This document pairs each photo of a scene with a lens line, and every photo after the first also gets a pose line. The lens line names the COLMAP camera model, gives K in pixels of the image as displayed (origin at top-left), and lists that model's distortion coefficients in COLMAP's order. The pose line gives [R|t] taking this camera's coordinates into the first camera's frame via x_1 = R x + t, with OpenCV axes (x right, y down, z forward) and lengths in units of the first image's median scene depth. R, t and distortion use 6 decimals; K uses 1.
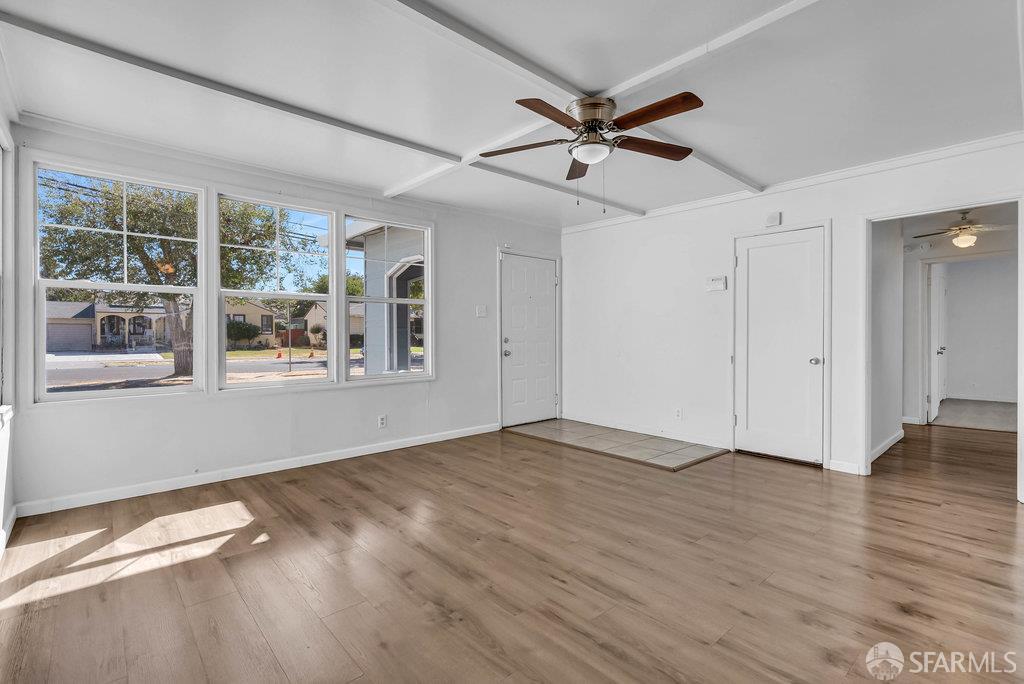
lens RADIAL K [[473.2, 0, 510.2], [0, 473.2, 338.2], [0, 0, 1]] dist [-0.005624, 0.000648]
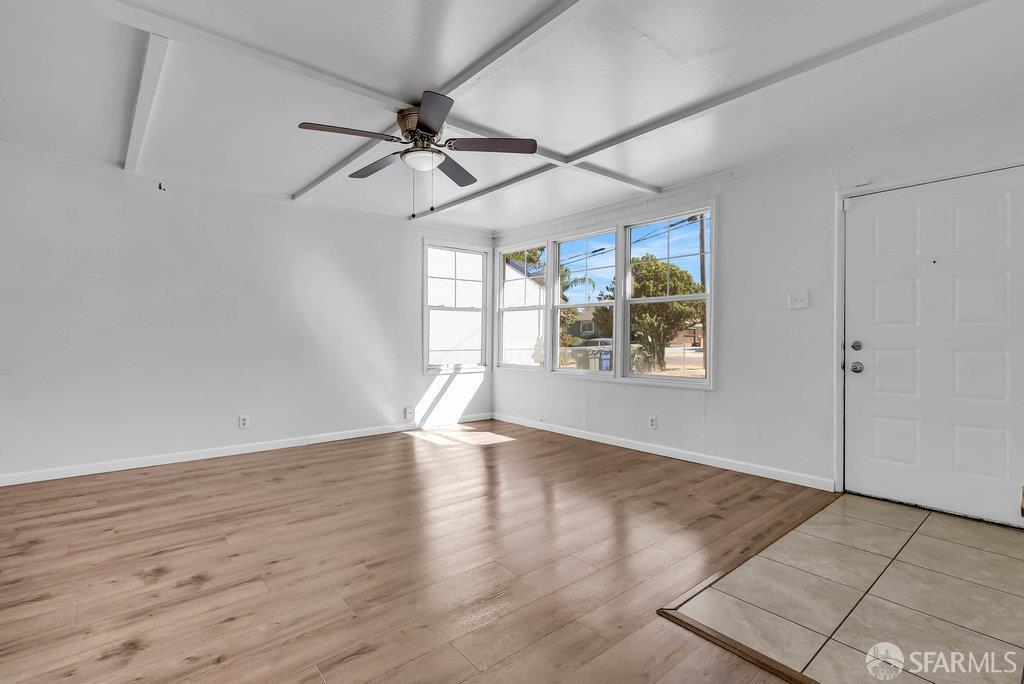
lens RADIAL K [[473.2, 0, 510.2], [0, 473.2, 338.2], [0, 0, 1]] dist [-0.005624, 0.000648]
pose [[-0.030057, 0.007594, -0.999519, 1.222849], [-0.010073, 0.999918, 0.007900, -0.007777], [0.999497, 0.010306, -0.029978, 1.248122]]
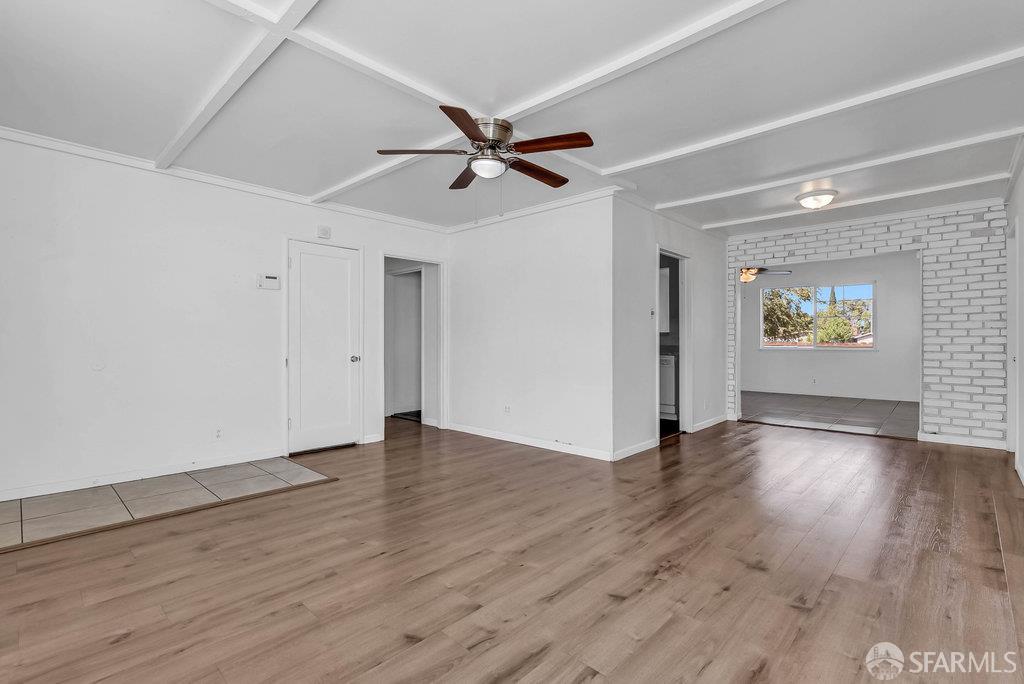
lens RADIAL K [[473.2, 0, 510.2], [0, 473.2, 338.2], [0, 0, 1]] dist [-0.005624, 0.000648]
pose [[-0.078176, 0.002319, 0.996937, -0.927038], [0.005134, 0.999985, -0.001924, -0.002134], [-0.996926, 0.004968, -0.078187, 1.055591]]
